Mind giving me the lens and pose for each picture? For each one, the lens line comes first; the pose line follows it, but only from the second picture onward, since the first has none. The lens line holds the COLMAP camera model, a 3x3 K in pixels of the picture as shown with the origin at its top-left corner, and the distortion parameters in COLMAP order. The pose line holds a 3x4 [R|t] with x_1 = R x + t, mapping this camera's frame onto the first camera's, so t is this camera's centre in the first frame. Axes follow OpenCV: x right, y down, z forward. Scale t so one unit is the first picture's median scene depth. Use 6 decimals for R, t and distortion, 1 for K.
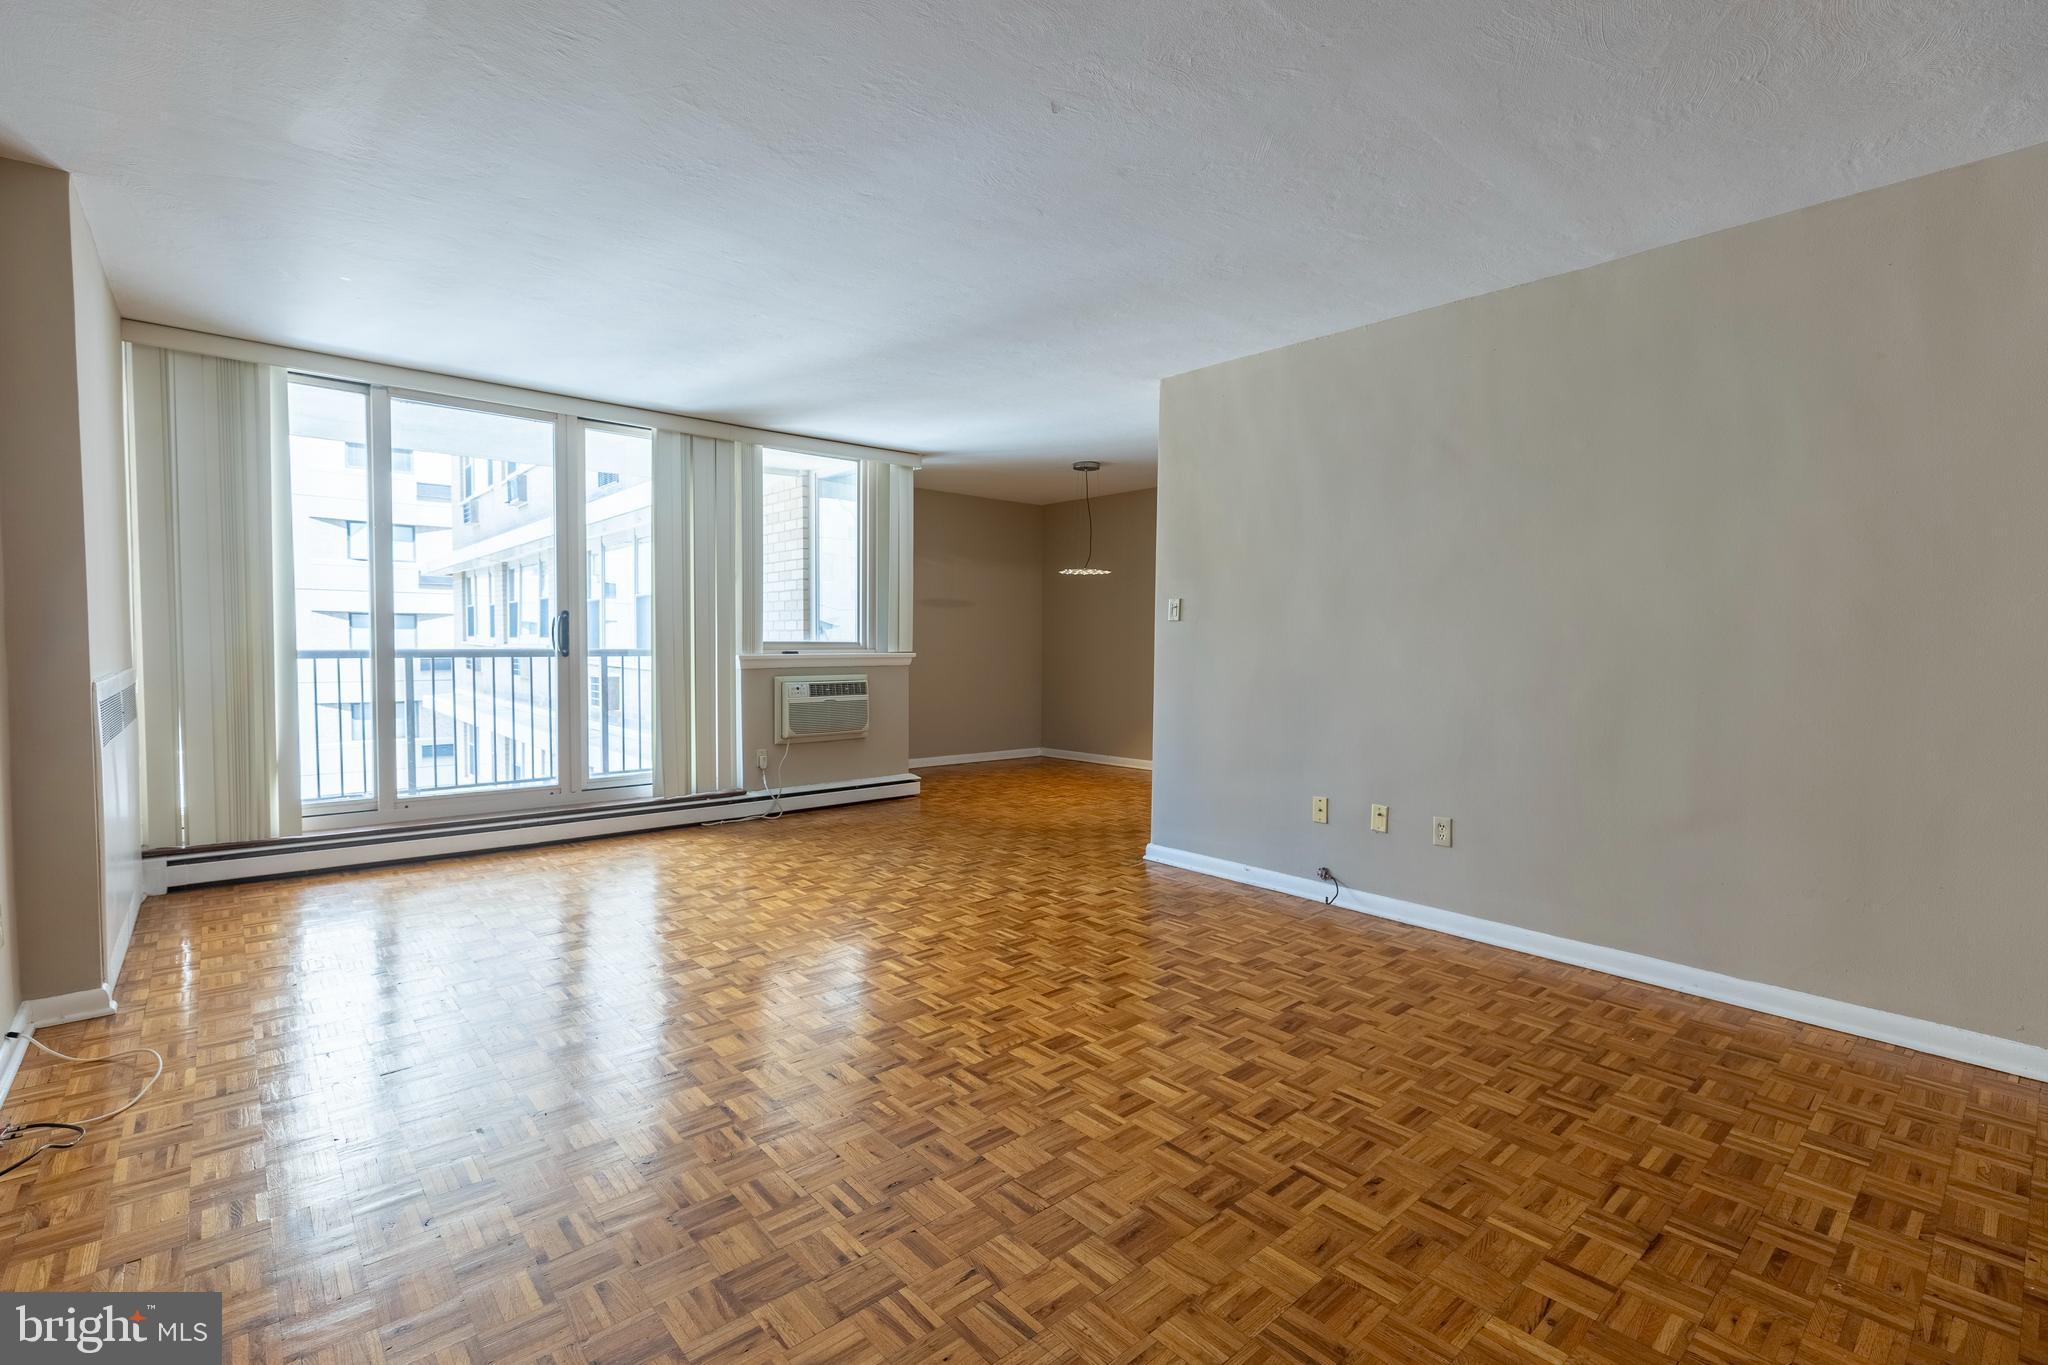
lens RADIAL K [[923.1, 0, 1026.8], [0, 923.1, 674.0], [0, 0, 1]] dist [0.001762, -0.000044]
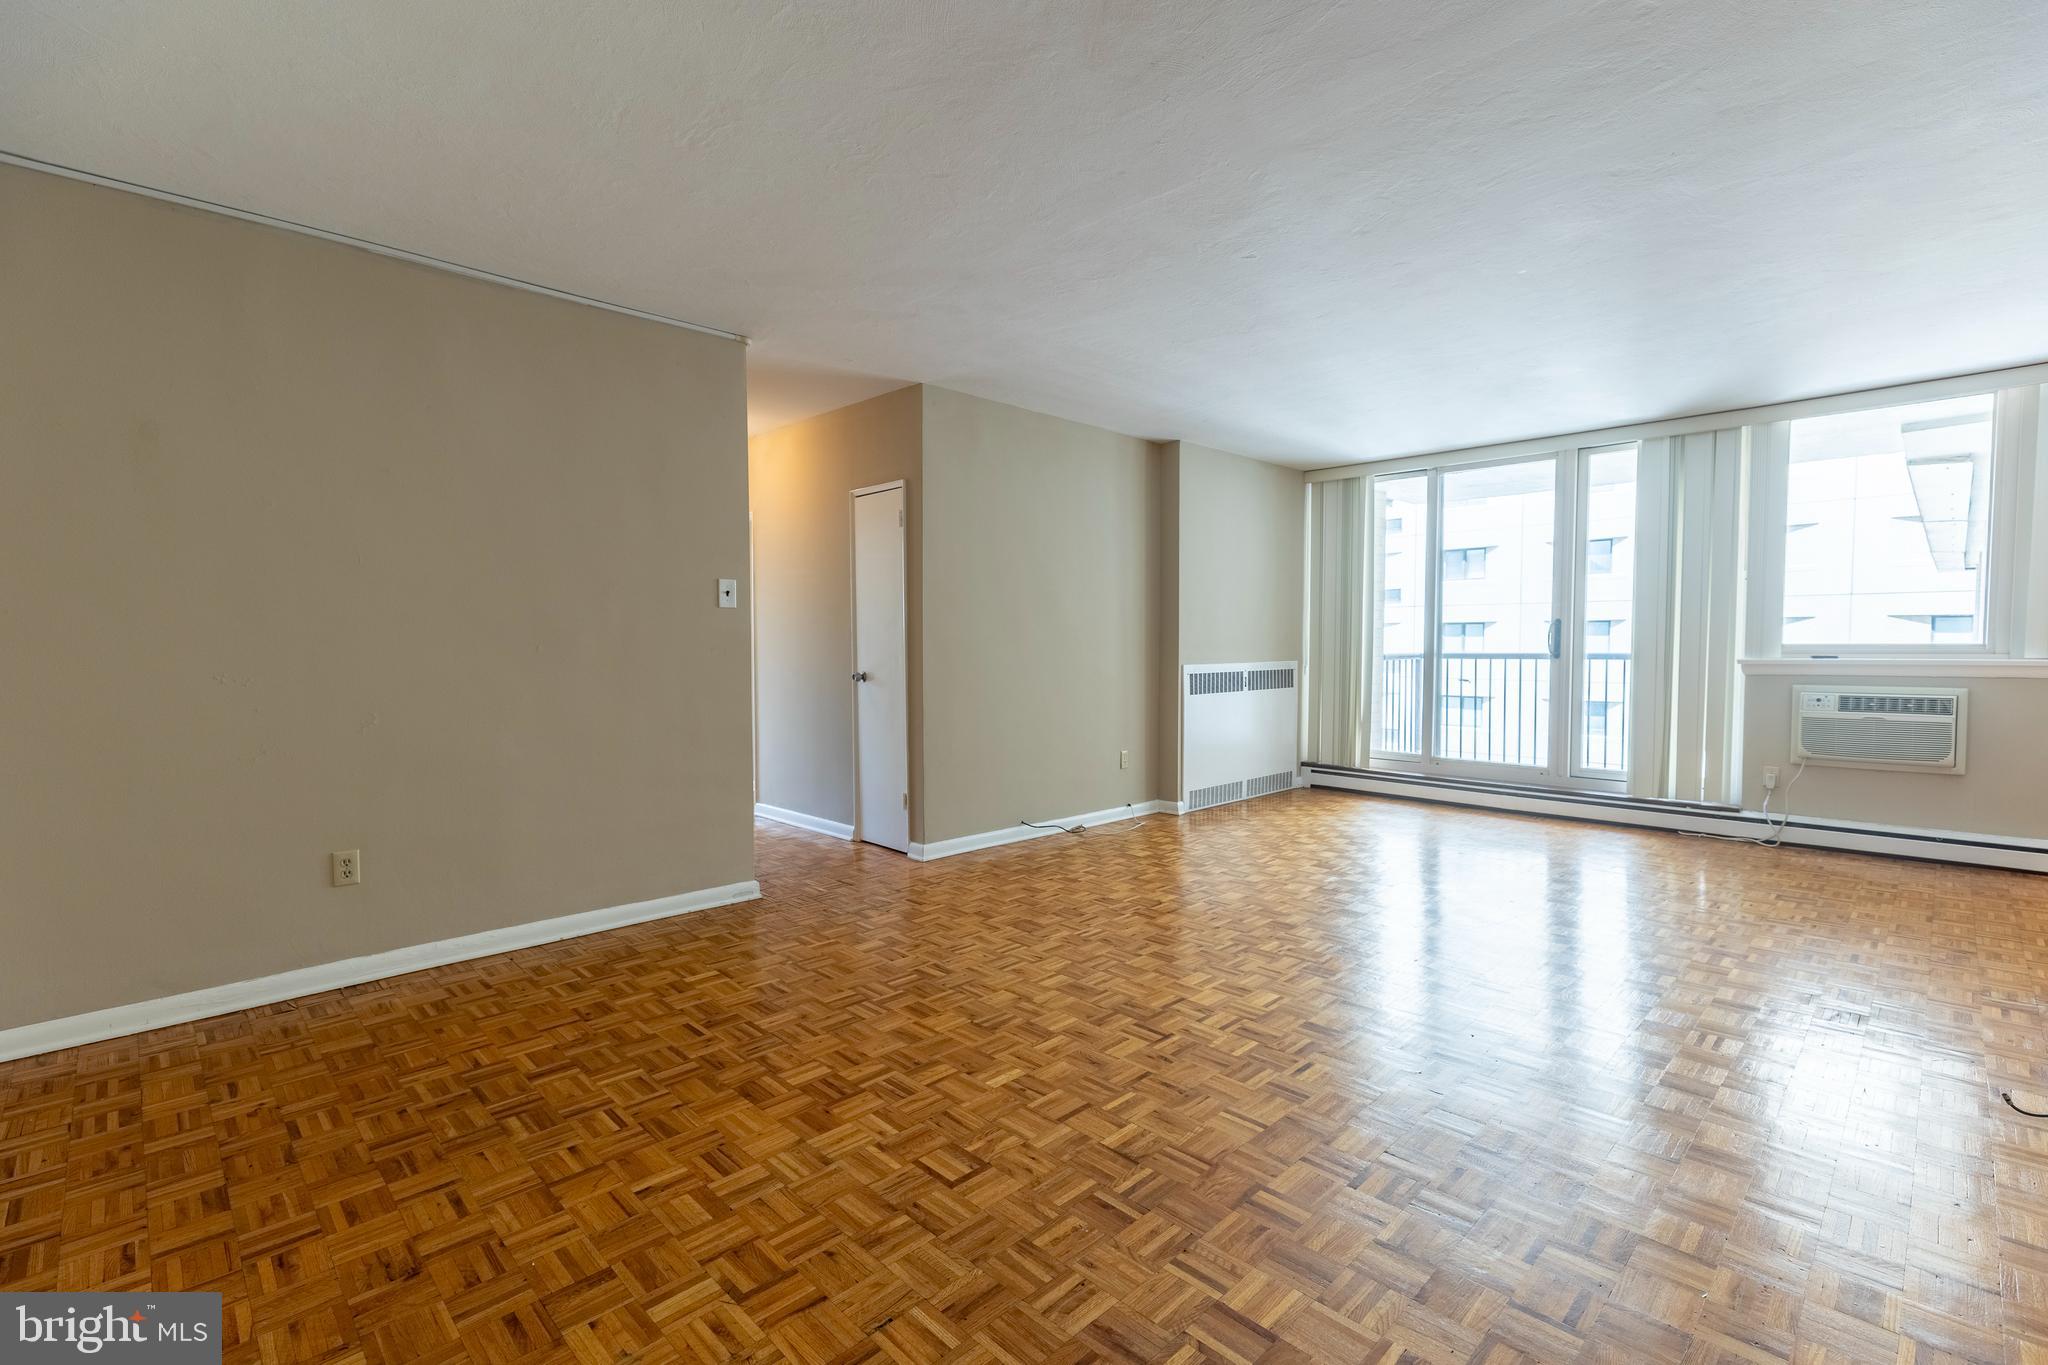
lens RADIAL K [[923.1, 0, 1032.9], [0, 923.1, 686.9], [0, 0, 1]] dist [0.001762, -0.000044]
pose [[0.055359, 0.039207, -0.997696, 0.656403], [-0.032723, 0.998763, 0.037434, -0.005399], [0.997930, 0.030575, 0.056574, 0.290691]]
